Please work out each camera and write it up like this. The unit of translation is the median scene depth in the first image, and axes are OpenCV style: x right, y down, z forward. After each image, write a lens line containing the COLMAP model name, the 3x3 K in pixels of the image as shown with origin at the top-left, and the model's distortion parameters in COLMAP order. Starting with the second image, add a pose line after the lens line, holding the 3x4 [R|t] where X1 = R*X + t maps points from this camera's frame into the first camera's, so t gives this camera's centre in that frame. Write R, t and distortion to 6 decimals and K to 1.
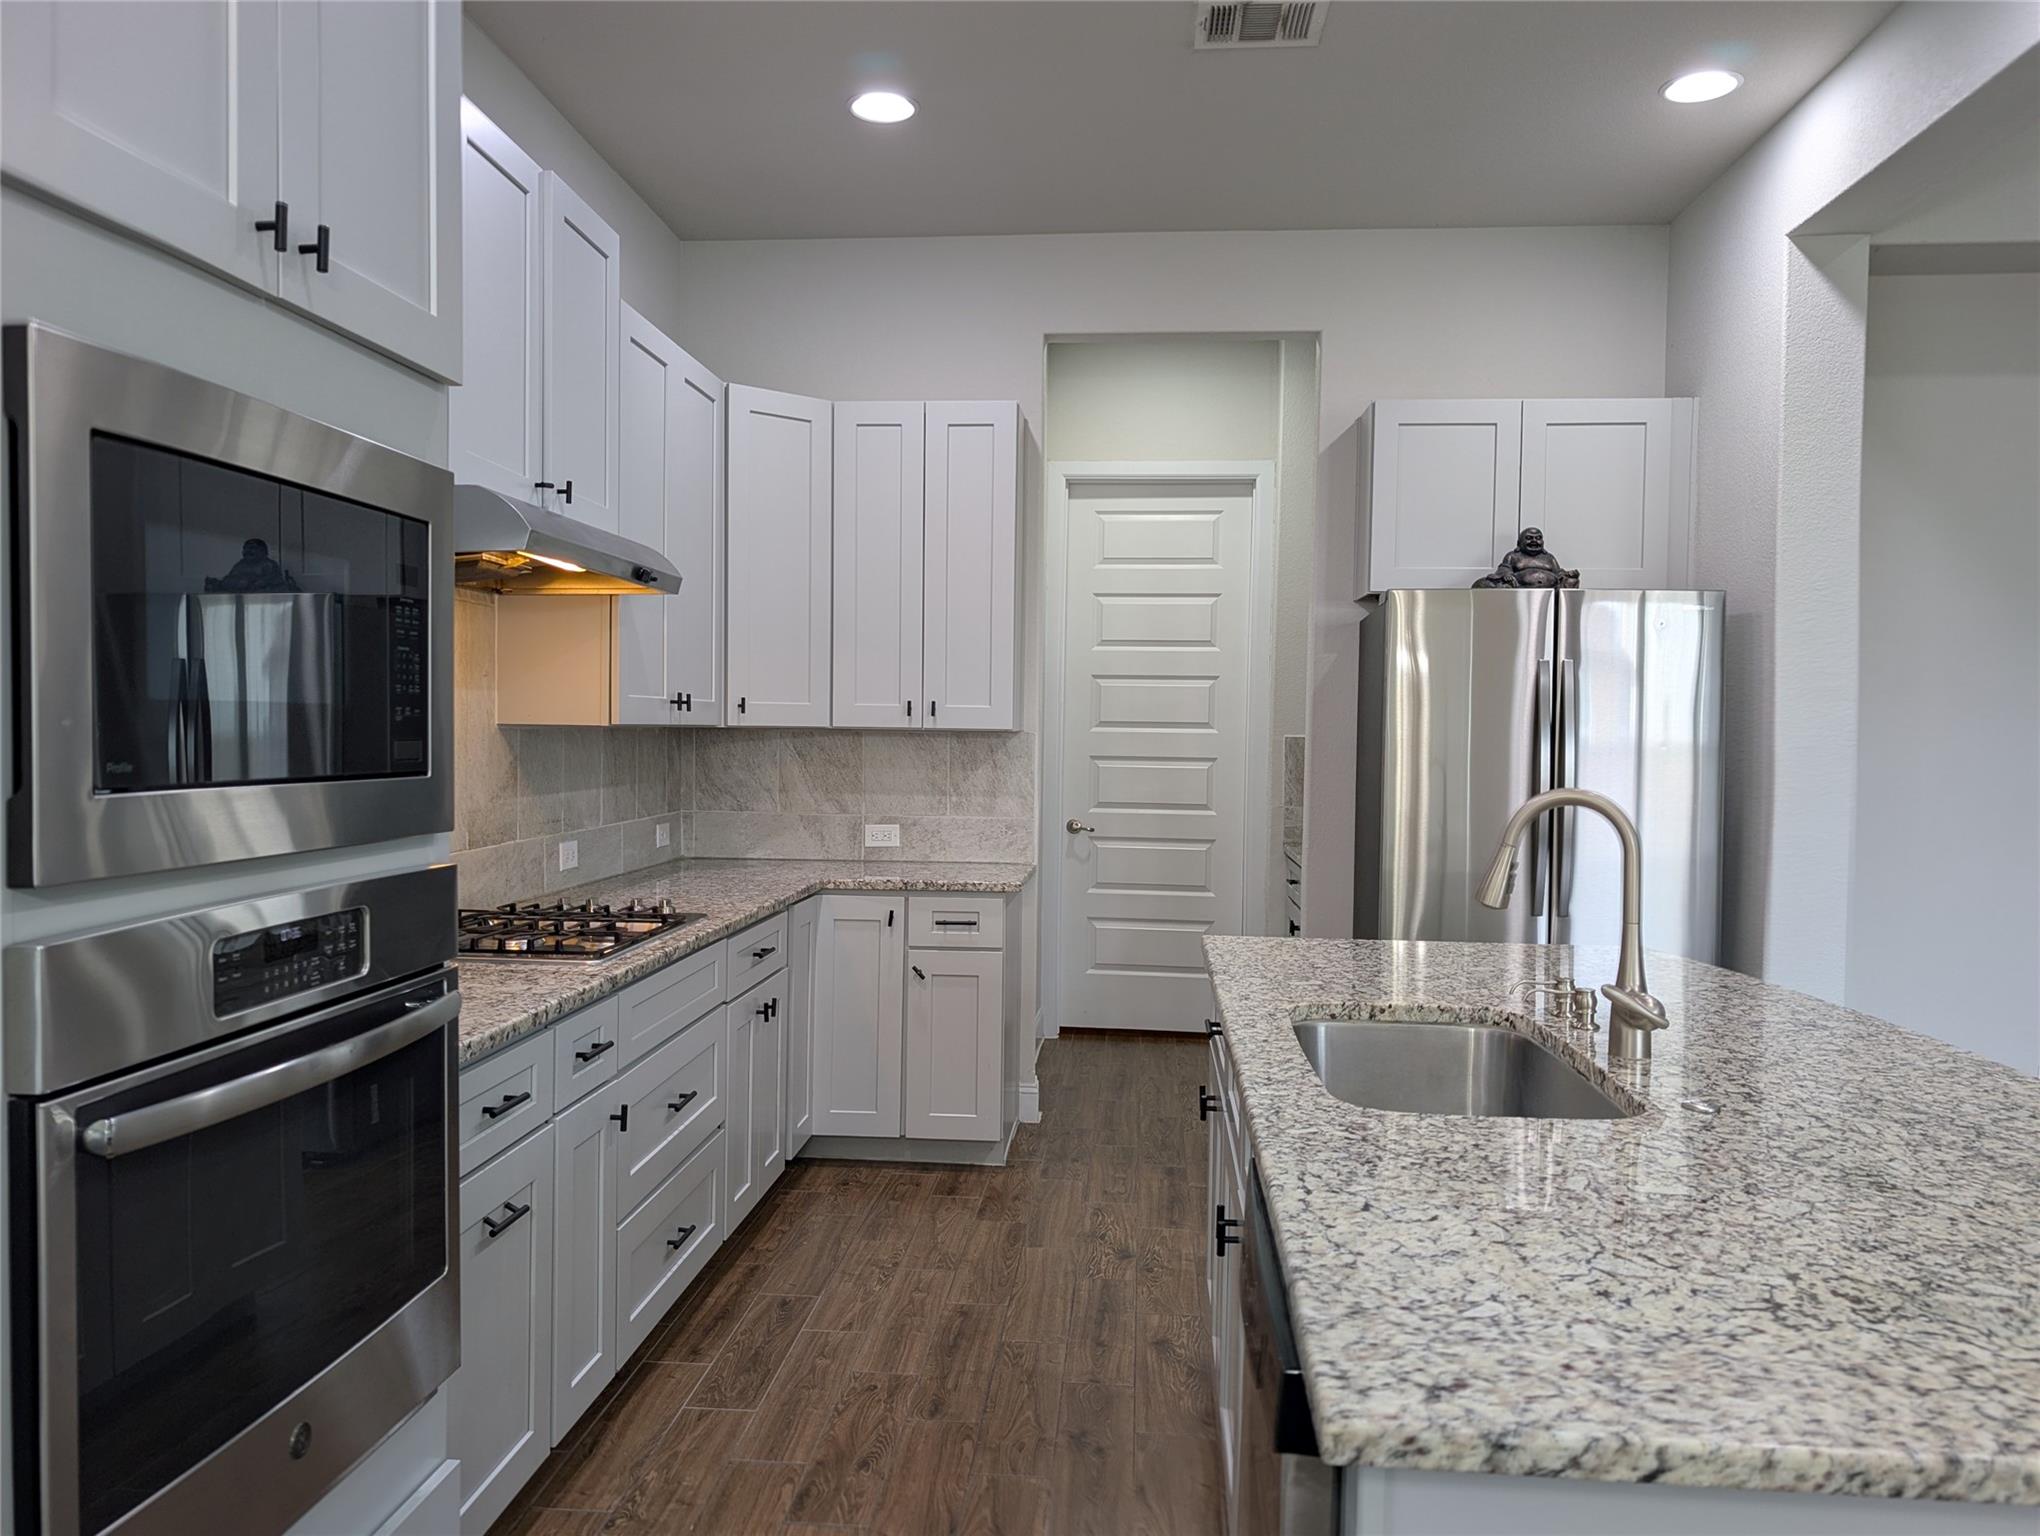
lens RADIAL K [[1491.7, 0, 1017.4], [0, 1491.7, 761.9], [0, 0, 1]] dist [0.030874, -0.025333]
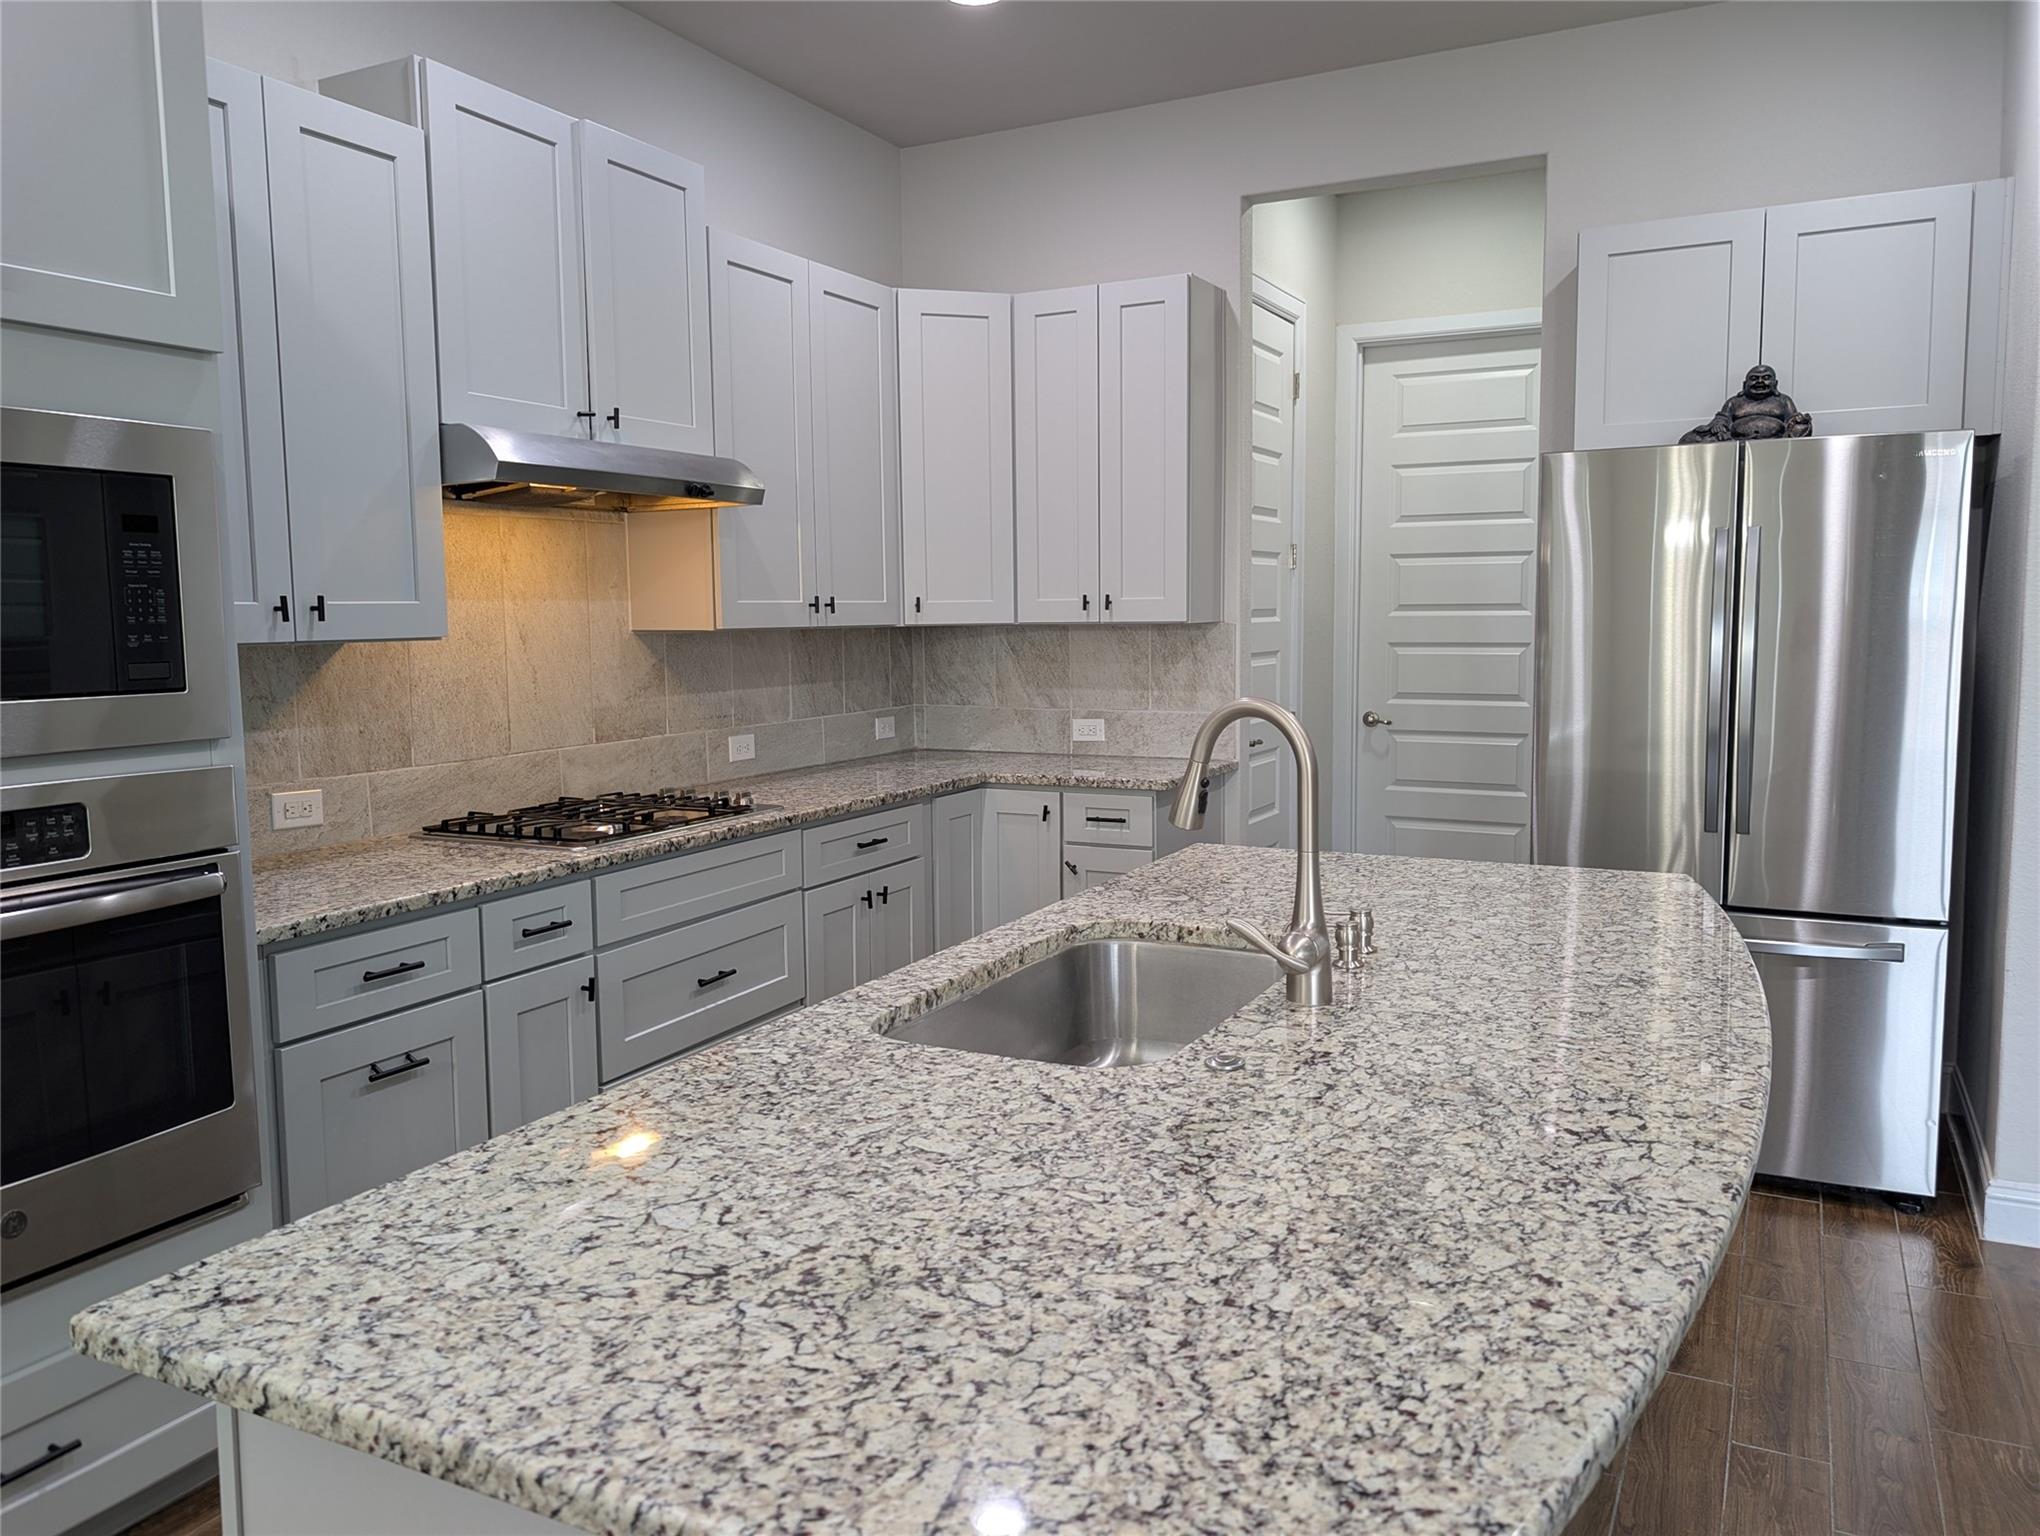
lens RADIAL K [[1491.7, 0, 1021.8], [0, 1491.7, 755.8], [0, 0, 1]] dist [0.030874, -0.025333]
pose [[0.925509, 0.013656, -0.378480, 0.547389], [0.014786, 0.997285, 0.072139, -0.013452], [0.378438, -0.072361, 0.922794, 0.123918]]
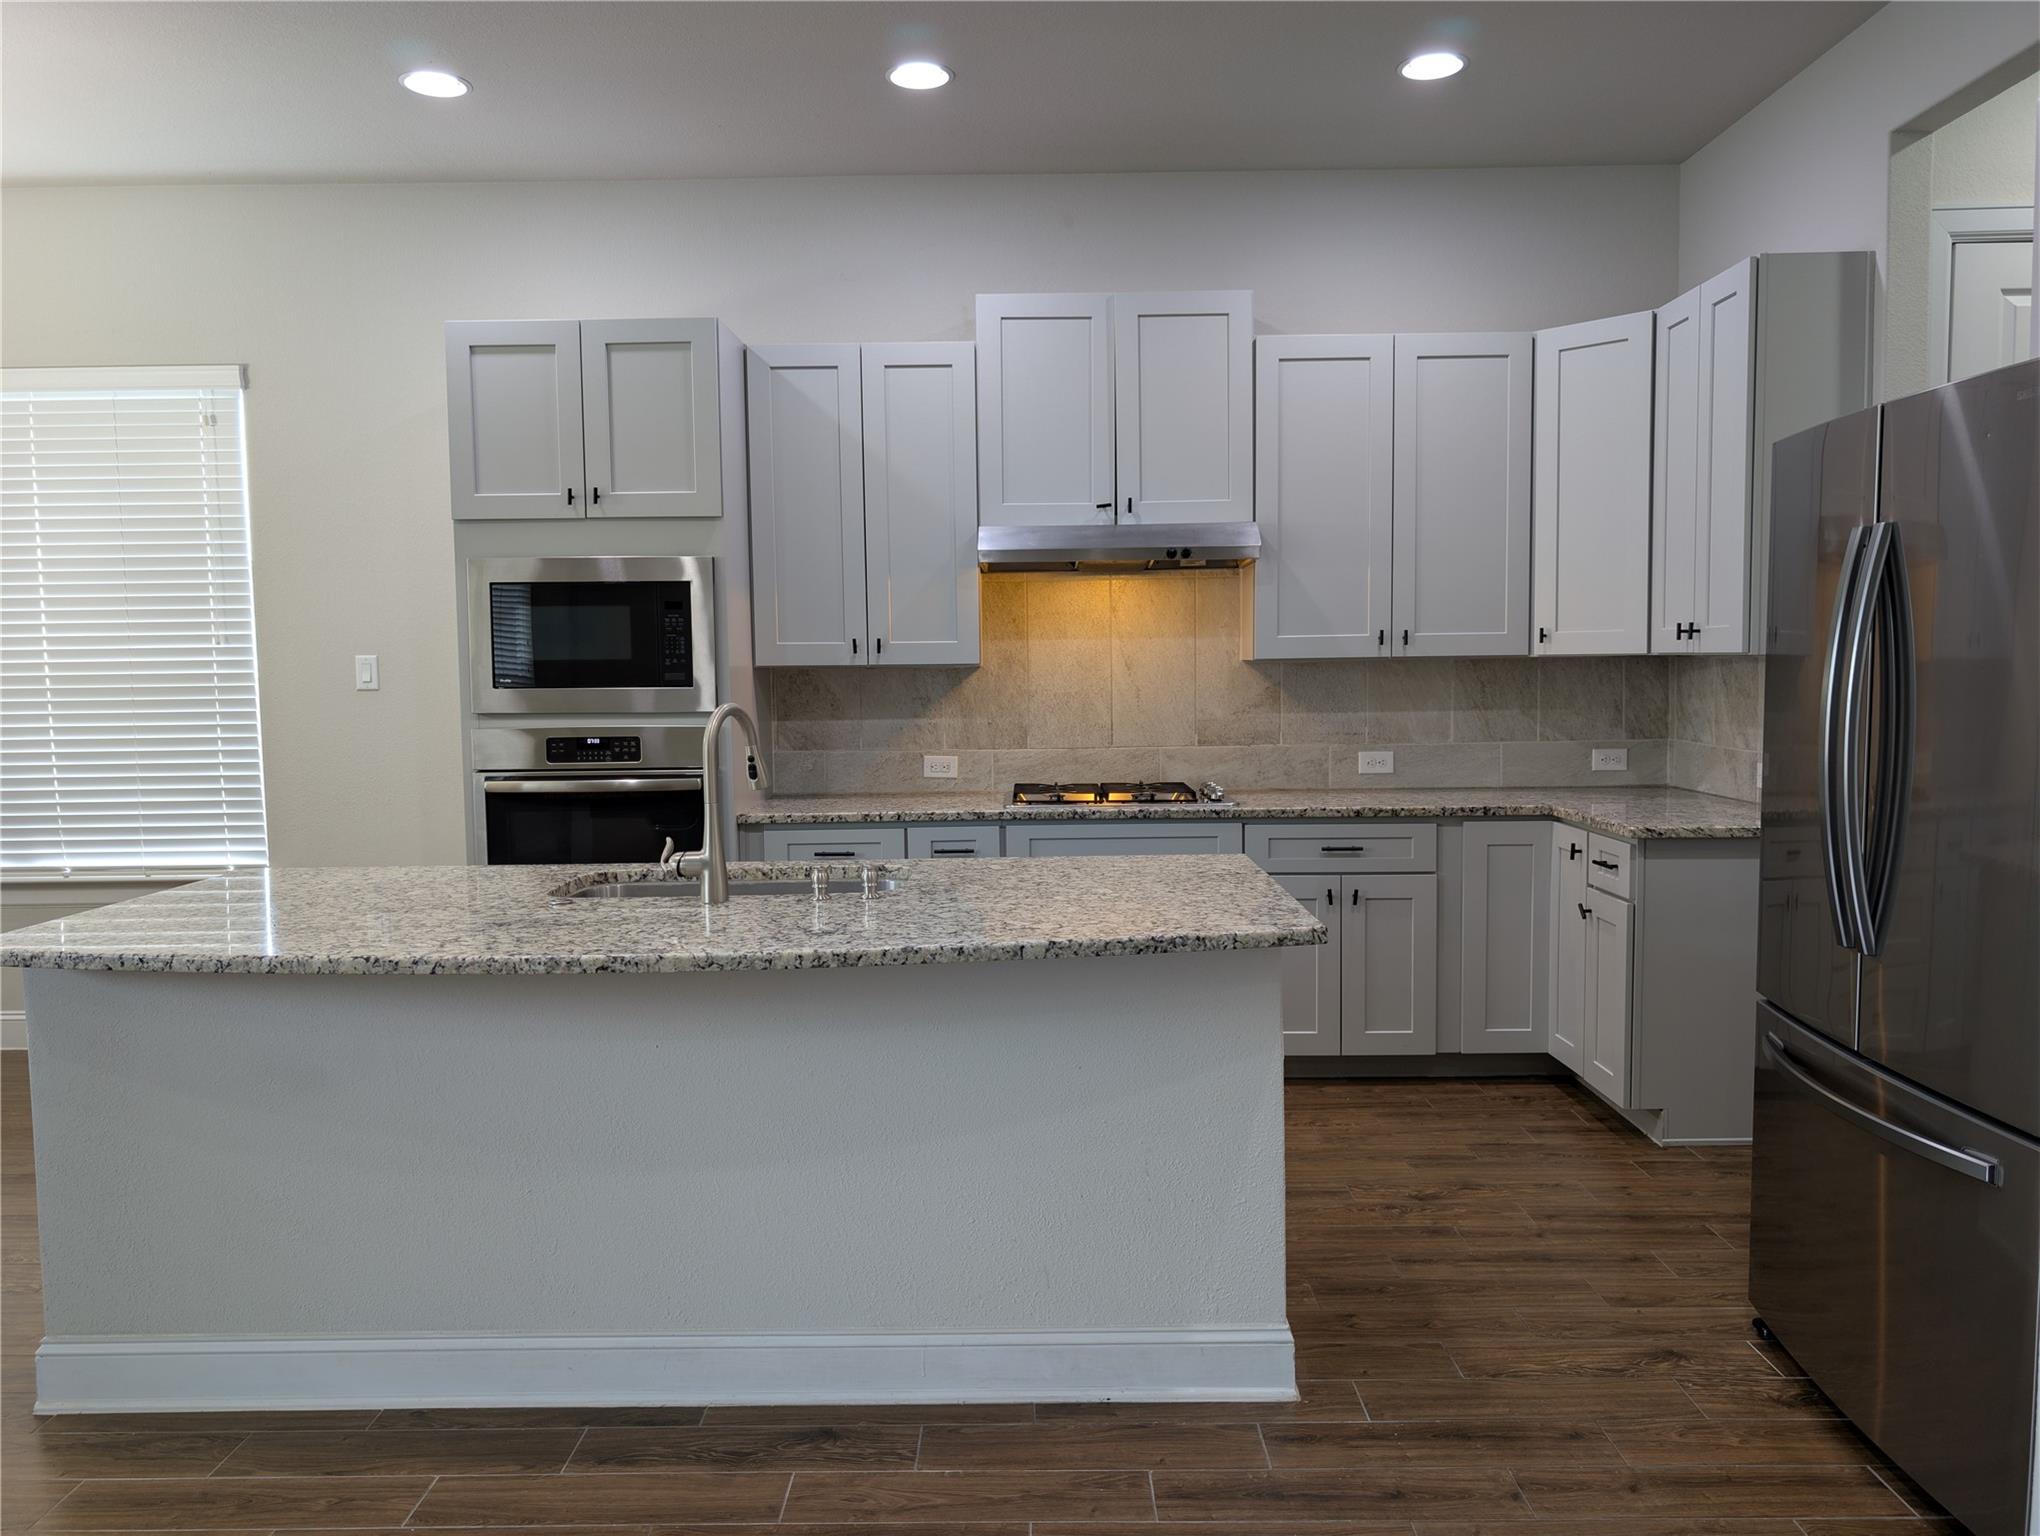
lens RADIAL K [[1491.7, 0, 1029.2], [0, 1491.7, 756.1], [0, 0, 1]] dist [0.030874, -0.025333]
pose [[0.084331, 0.051411, -0.995111, 1.656545], [-0.010070, 0.998661, 0.050741, -0.006230], [0.996387, 0.005742, 0.084735, 1.089985]]
